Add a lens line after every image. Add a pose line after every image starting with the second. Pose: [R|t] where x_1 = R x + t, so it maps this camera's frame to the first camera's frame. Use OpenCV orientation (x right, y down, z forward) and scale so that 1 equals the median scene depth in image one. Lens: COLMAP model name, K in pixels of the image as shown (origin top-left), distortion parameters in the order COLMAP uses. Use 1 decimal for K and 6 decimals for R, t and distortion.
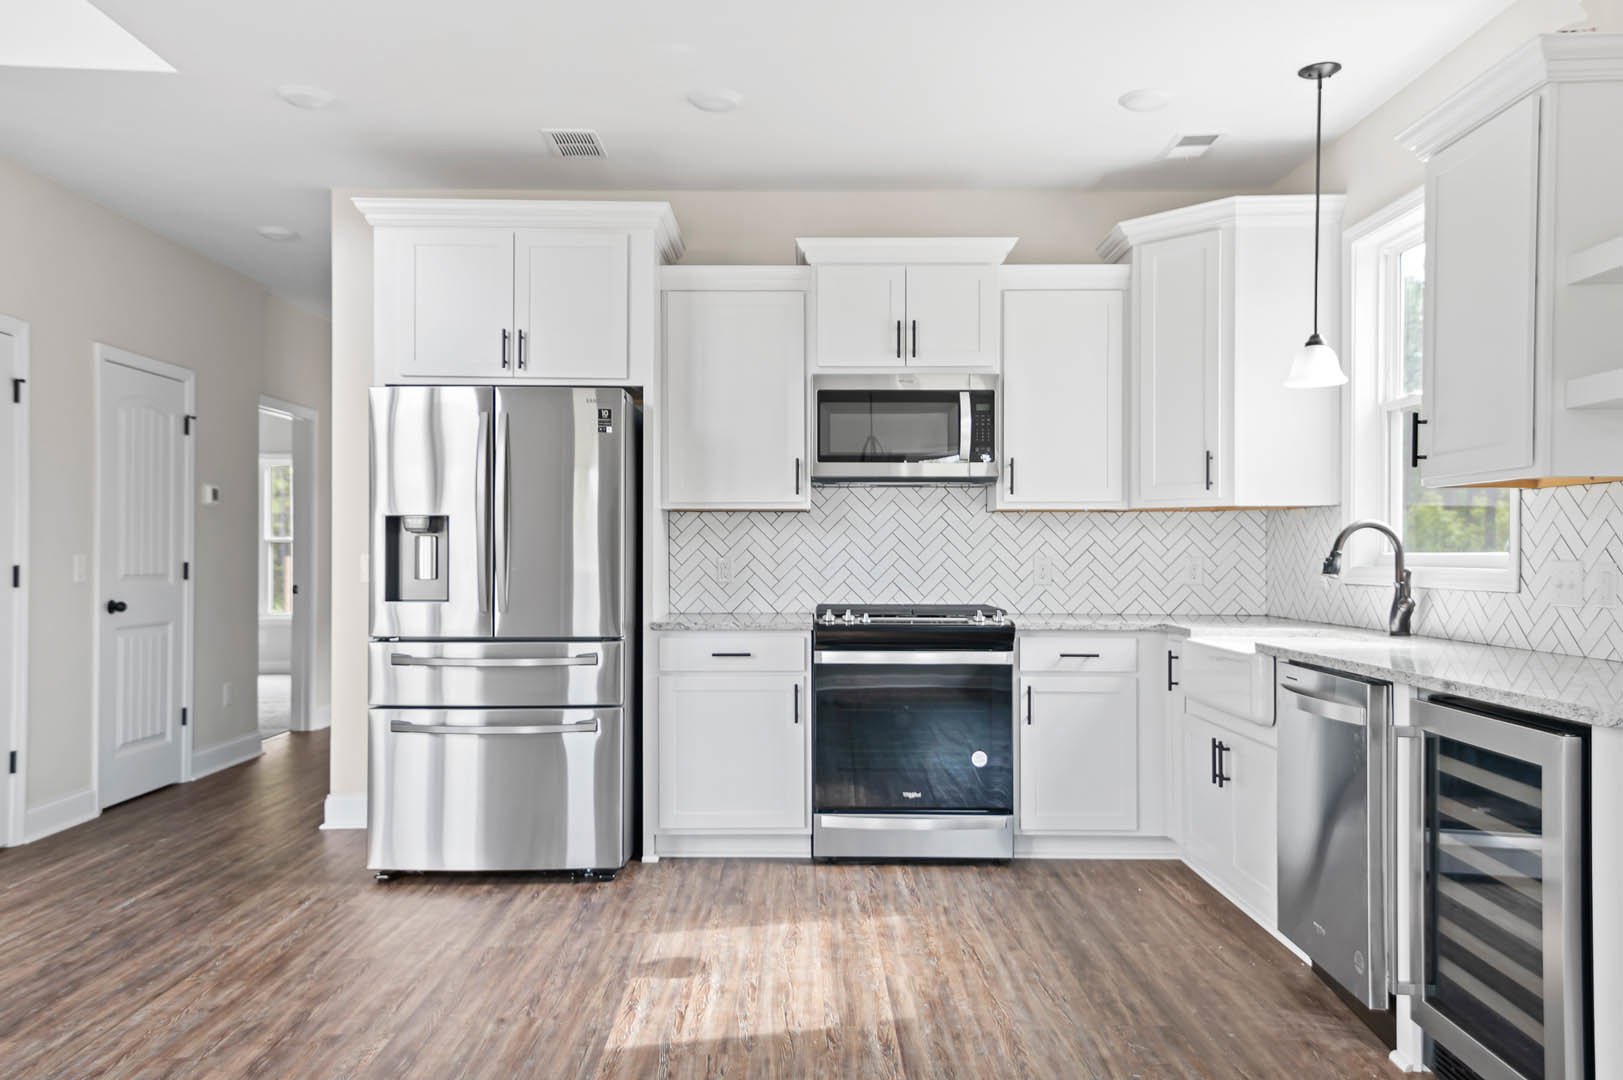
lens RADIAL K [[1226.7, 0, 809.9], [0, 1226.7, 544.4], [0, 0, 1]] dist [-0.005882, 0.086898]
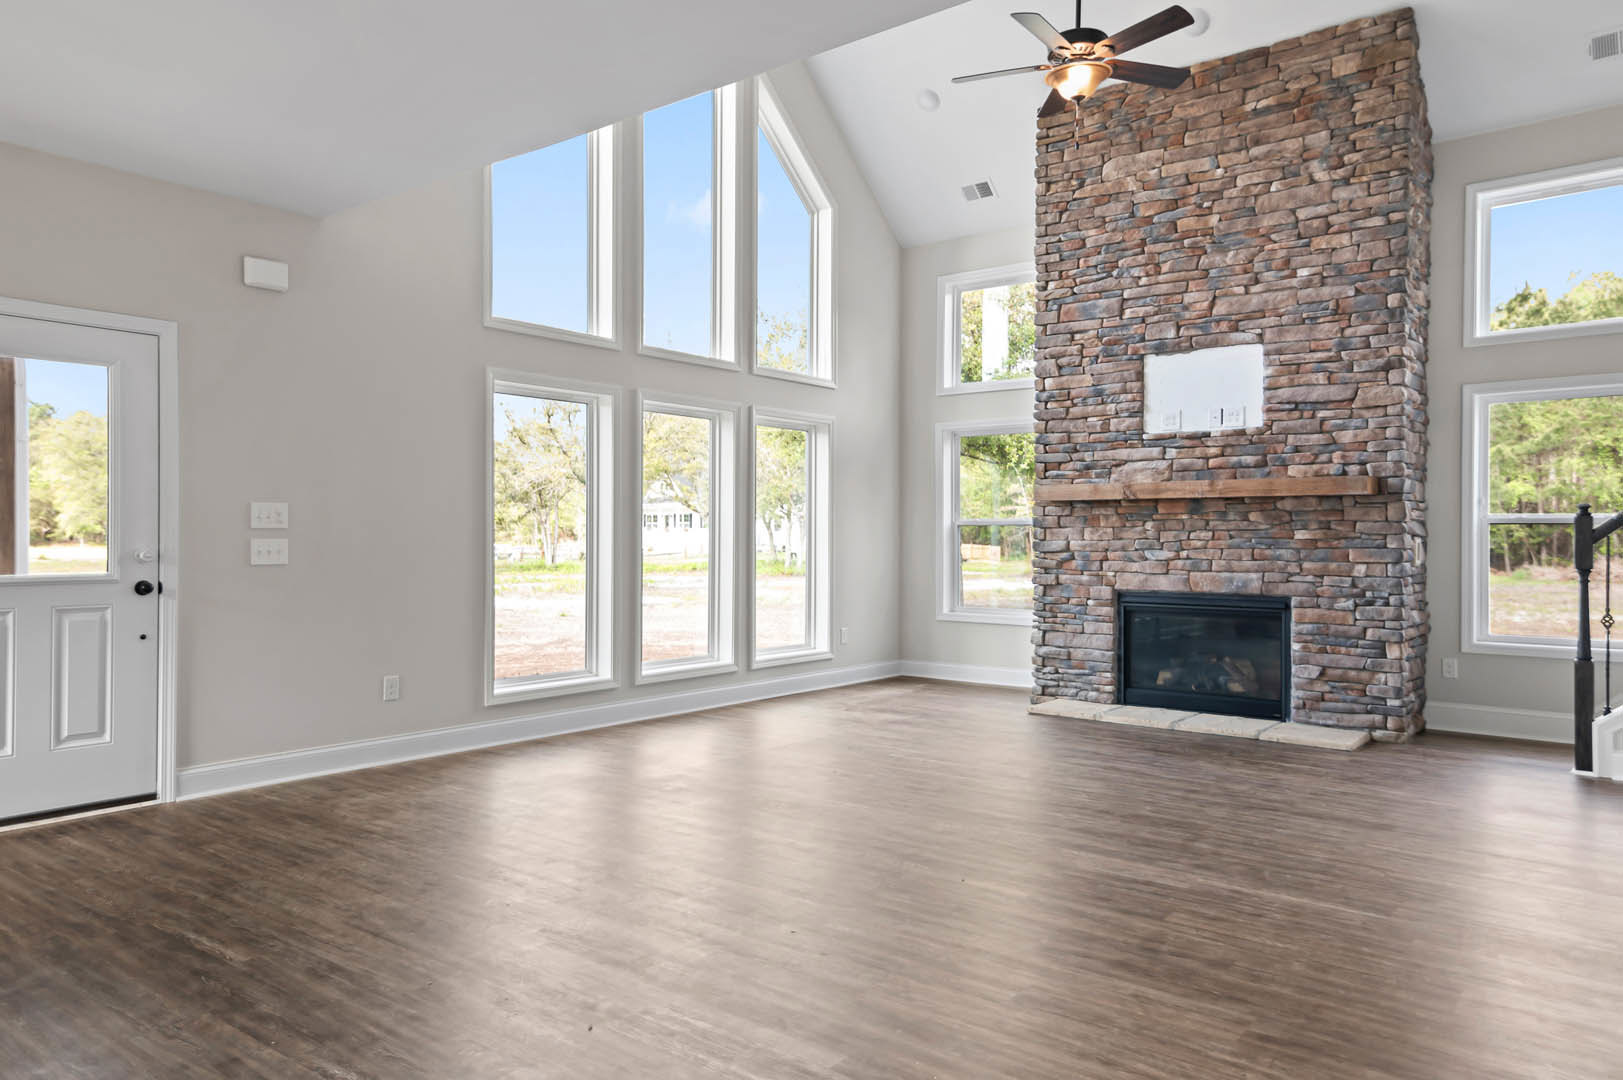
lens RADIAL K [[1101.1, 0, 817.1], [0, 1101.1, 536.4], [0, 0, 1]] dist [0.046196, 0.003056]
pose [[-0.626570, -0.001776, -0.779363, 0.193156], [0.002753, 0.999986, -0.004492, 0.004639], [0.779360, -0.004961, -0.626556, 0.983812]]
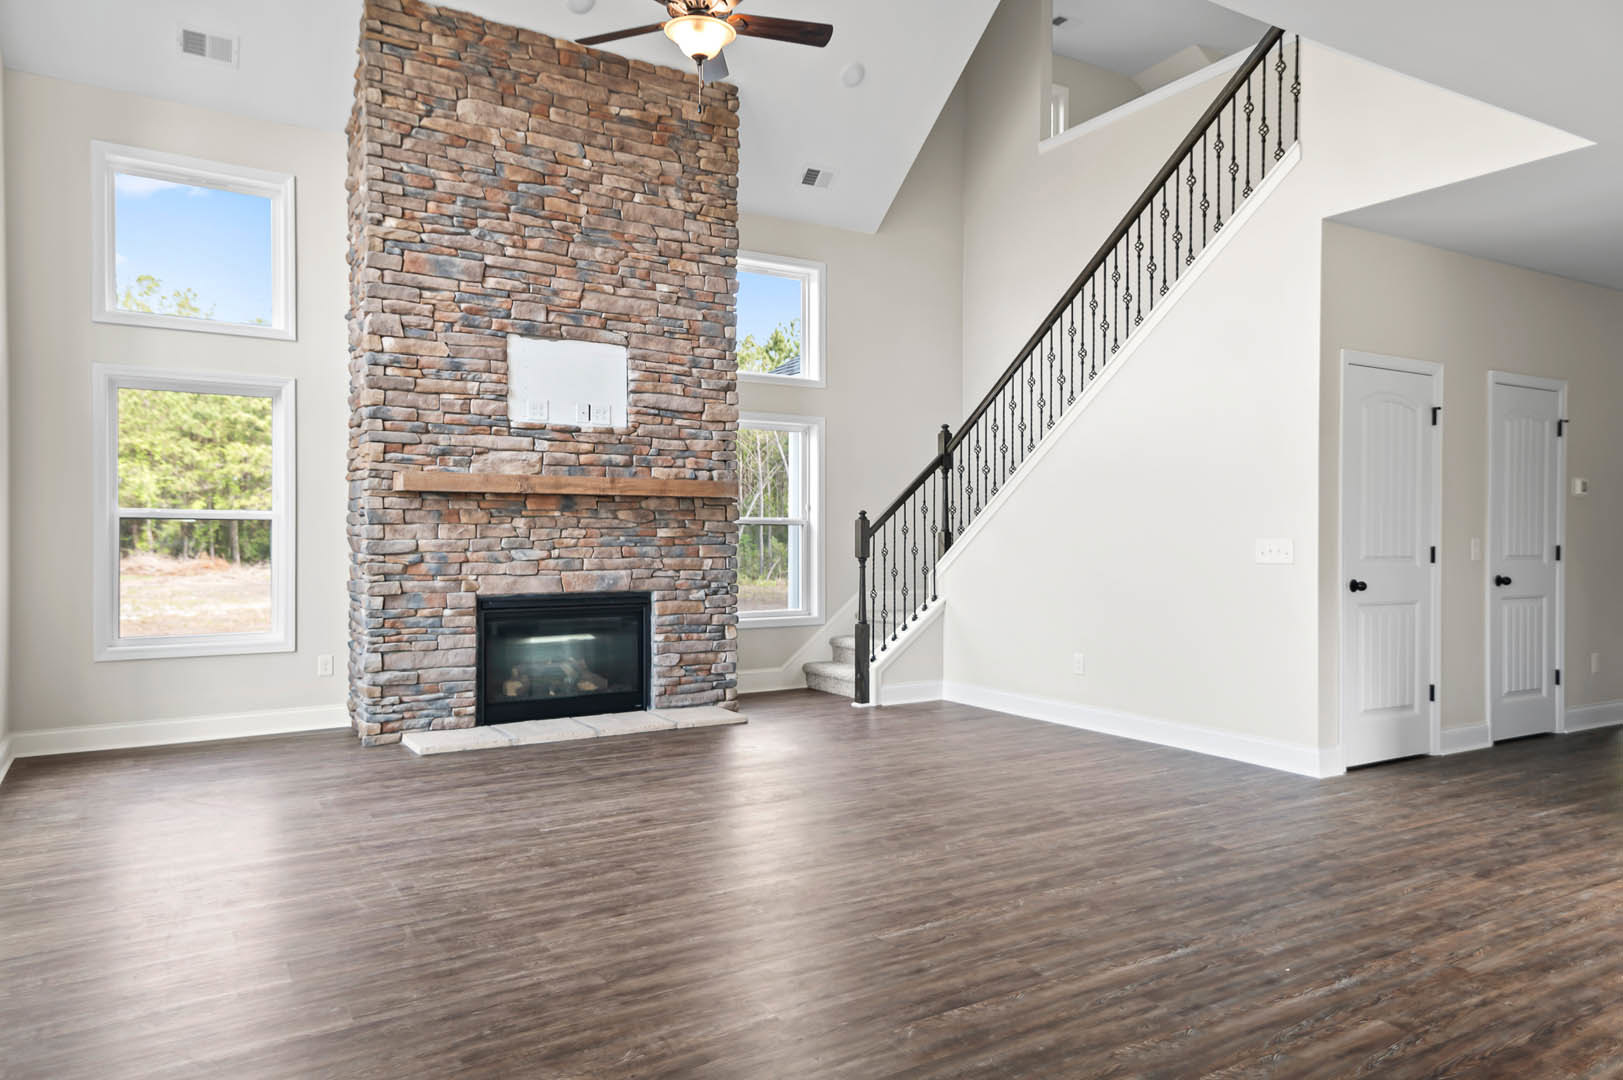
lens RADIAL K [[1062.1, 0, 806.7], [0, 1062.1, 536.6], [0, 0, 1]] dist [0.037274, 0.005793]
pose [[0.512990, 0.000758, -0.858394, 0.016104], [0.005323, 0.999978, 0.004065, -0.003233], [0.858378, -0.006655, 0.512974, -0.223120]]
